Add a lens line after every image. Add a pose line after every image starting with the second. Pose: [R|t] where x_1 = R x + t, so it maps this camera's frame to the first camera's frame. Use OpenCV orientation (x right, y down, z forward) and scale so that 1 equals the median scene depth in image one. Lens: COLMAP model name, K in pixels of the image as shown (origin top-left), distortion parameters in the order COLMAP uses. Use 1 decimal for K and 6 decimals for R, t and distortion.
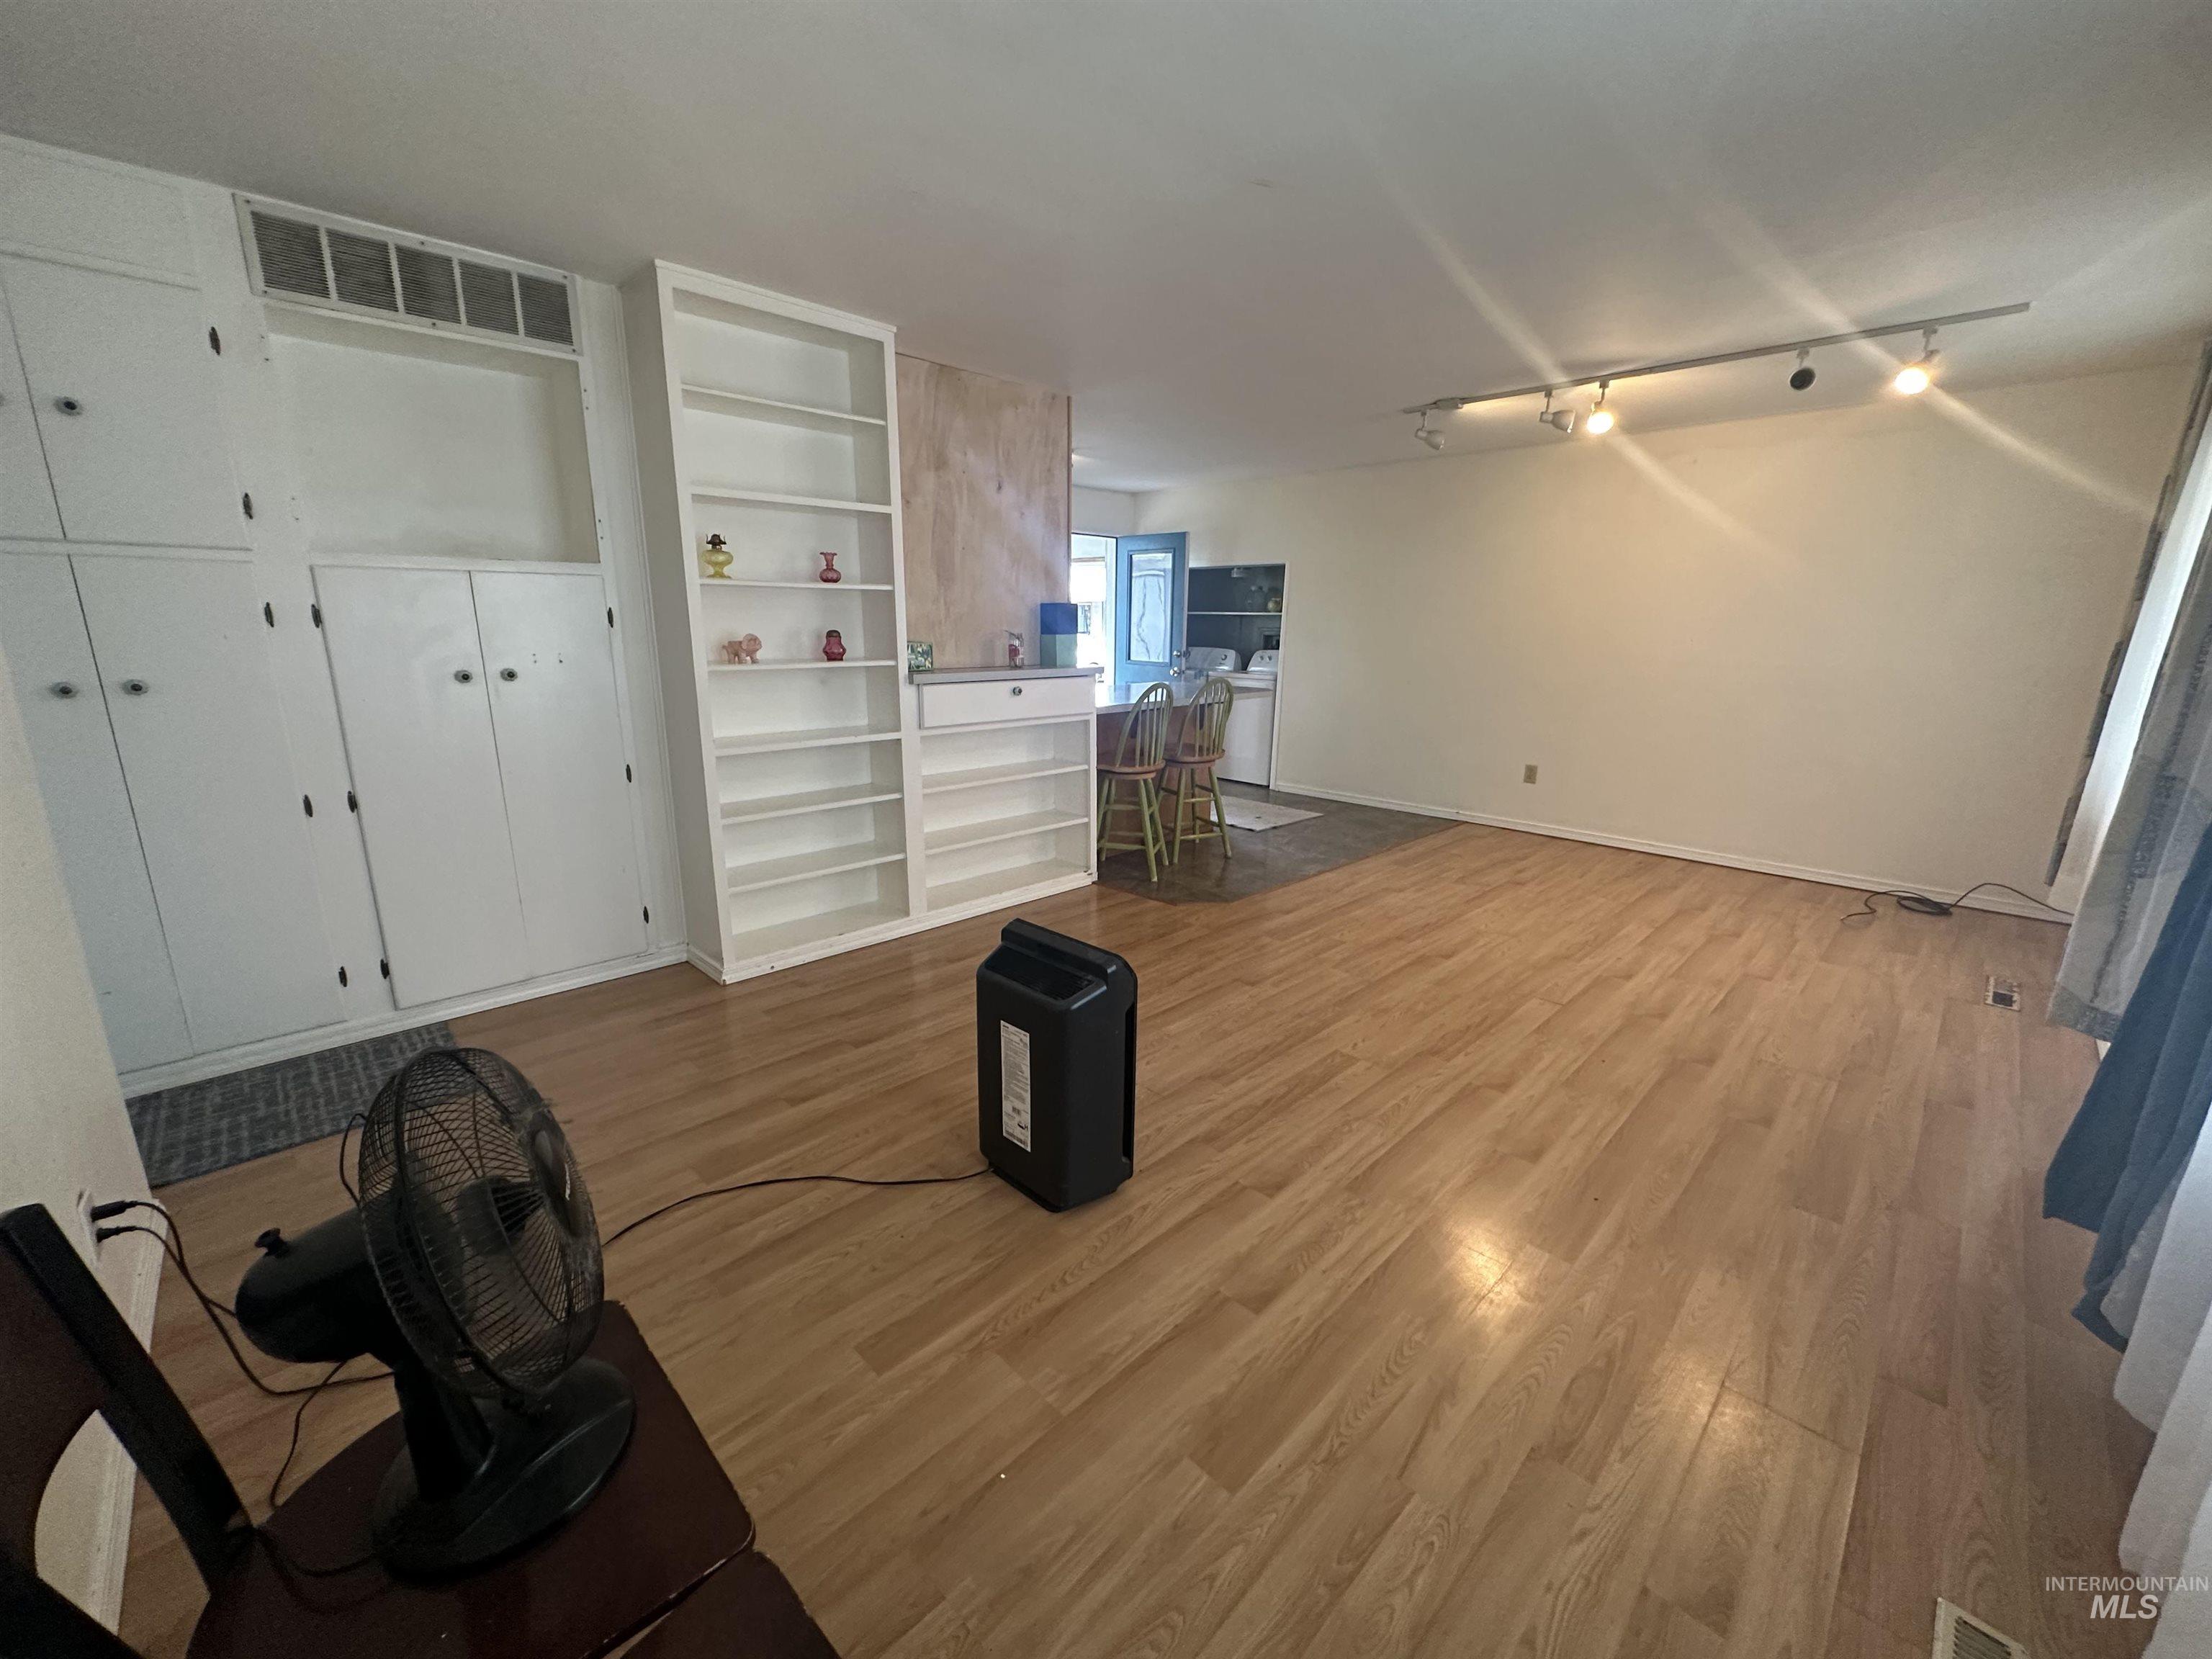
lens RADIAL K [[869.9, 0, 1103.3], [0, 869.9, 836.6], [0, 0, 1]] dist [-0.008567, -0.000111]
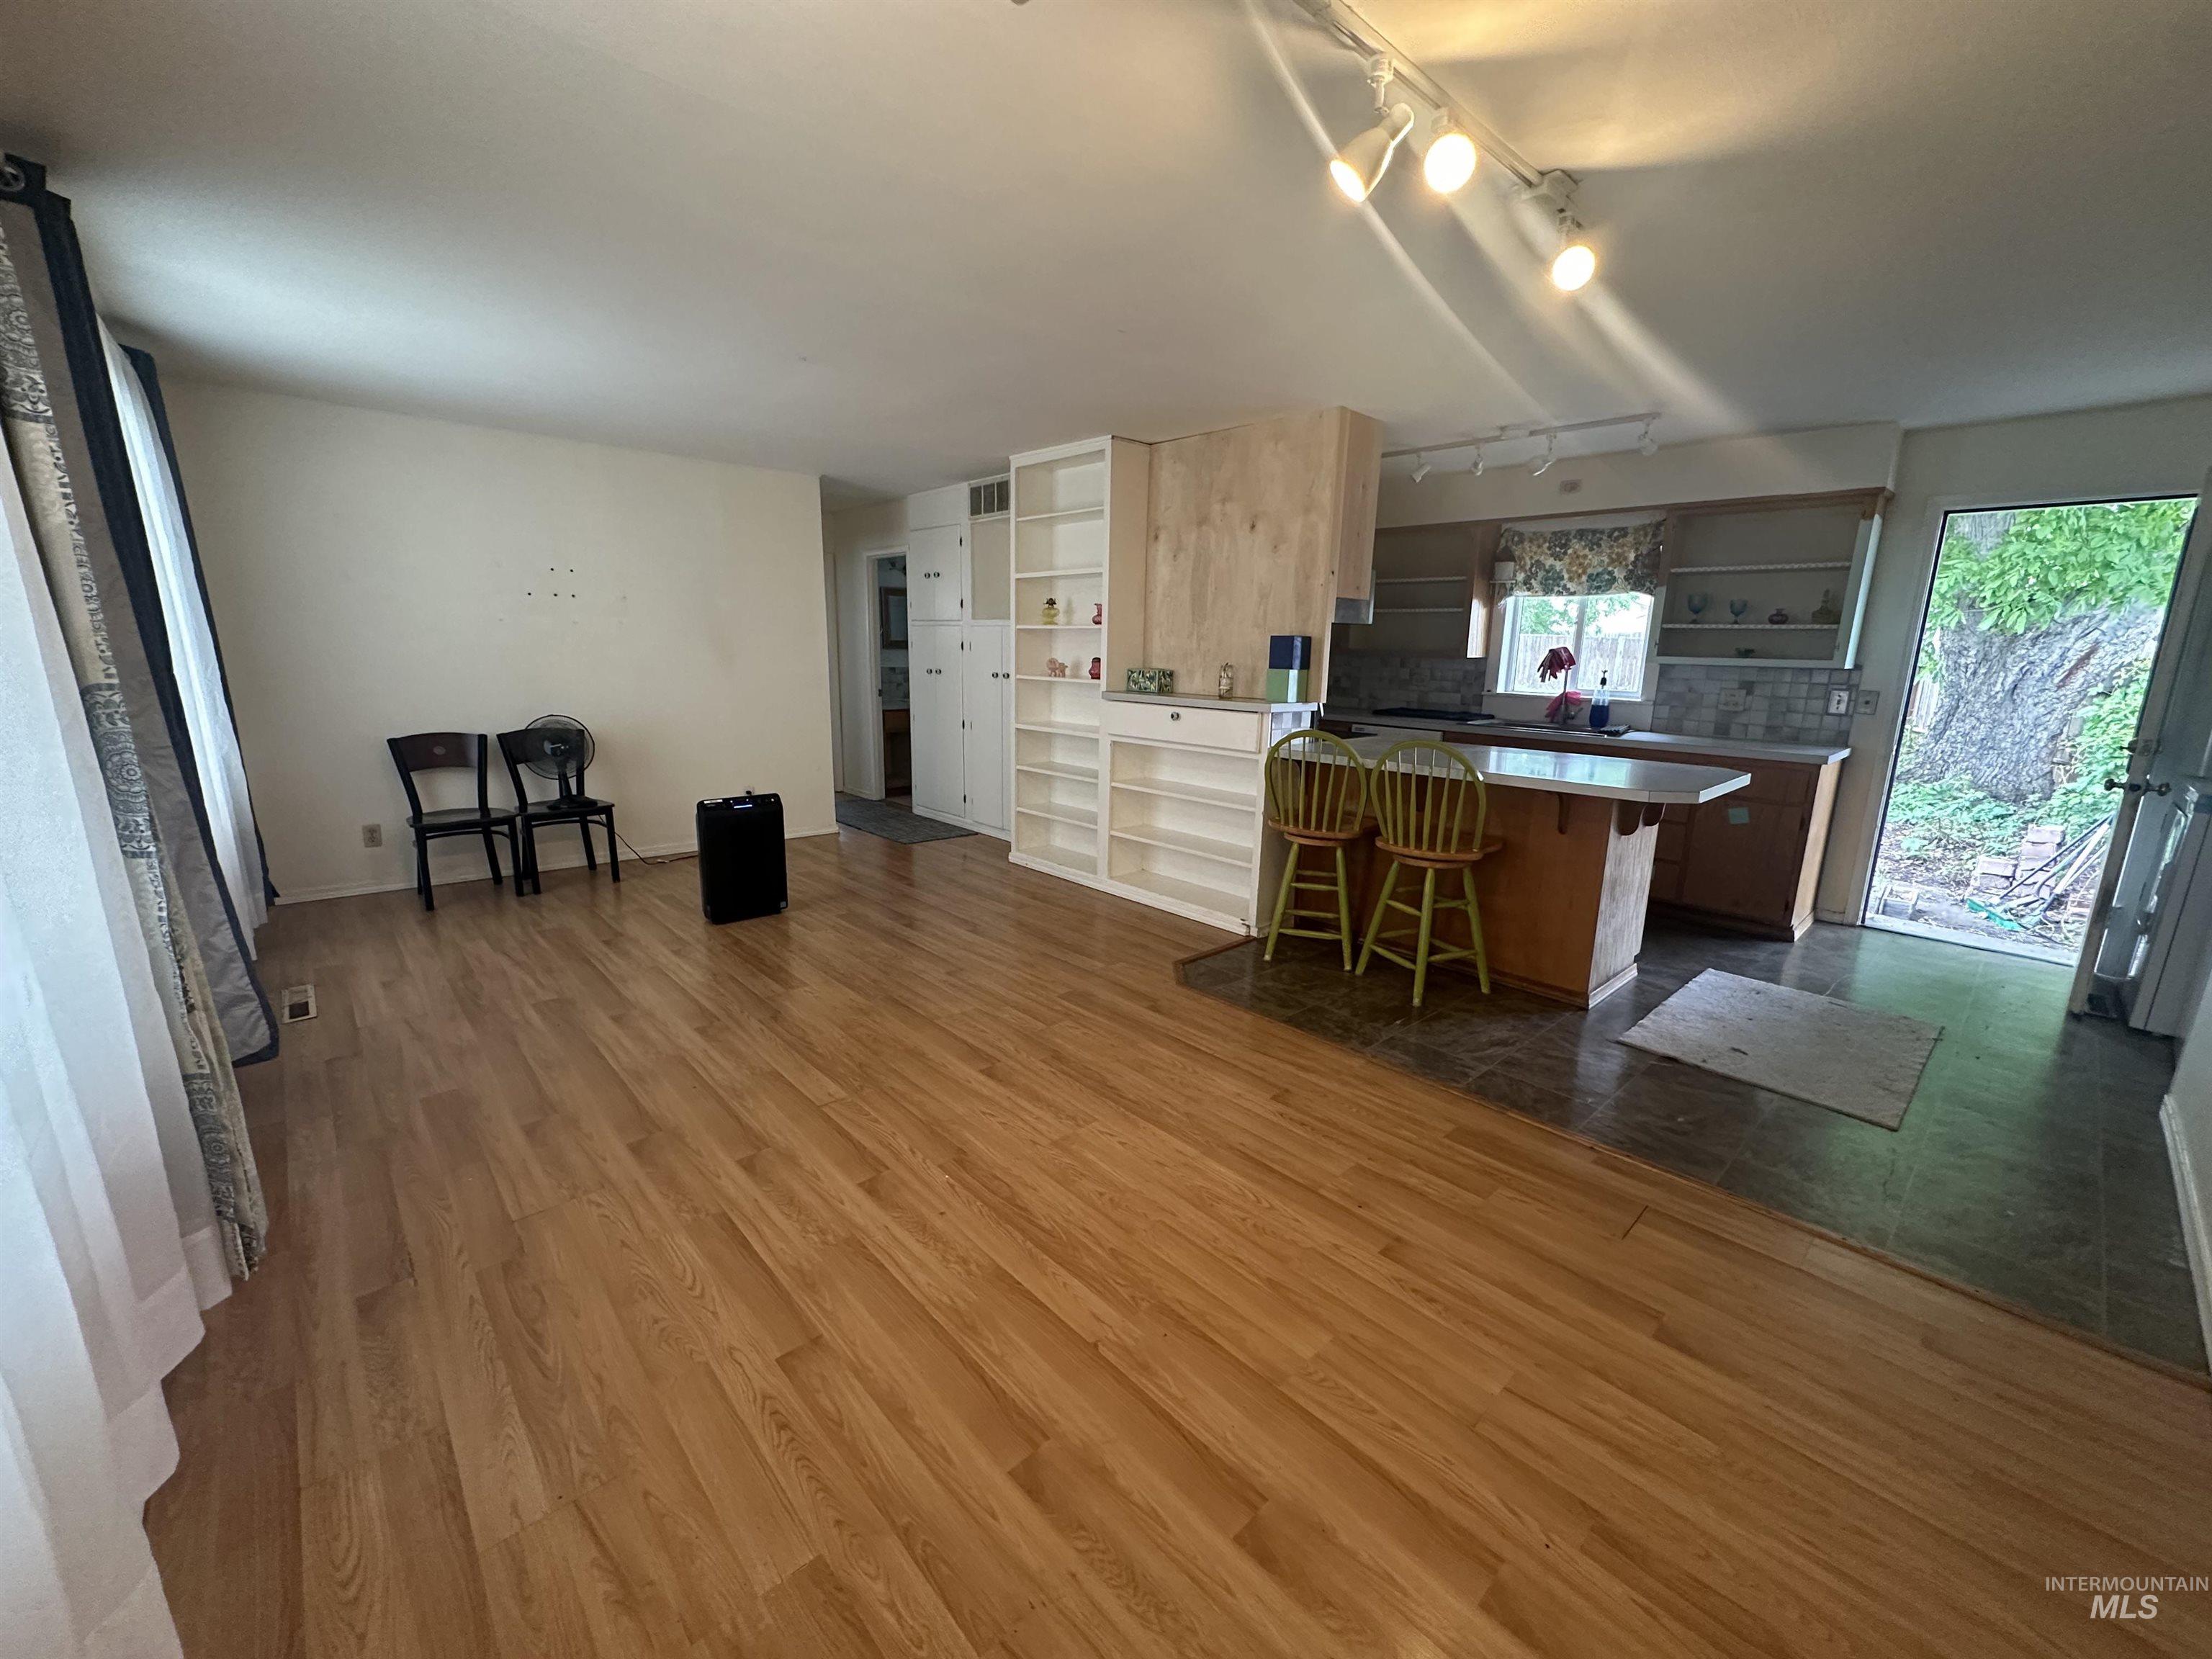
lens RADIAL K [[869.9, 0, 1105.7], [0, 869.9, 829.5], [0, 0, 1]] dist [-0.008567, -0.000111]
pose [[-0.017994, 0.201016, -0.979423, 1.136785], [-0.260255, 0.944872, 0.198706, -0.257717], [0.965372, 0.258475, 0.035313, 1.033275]]
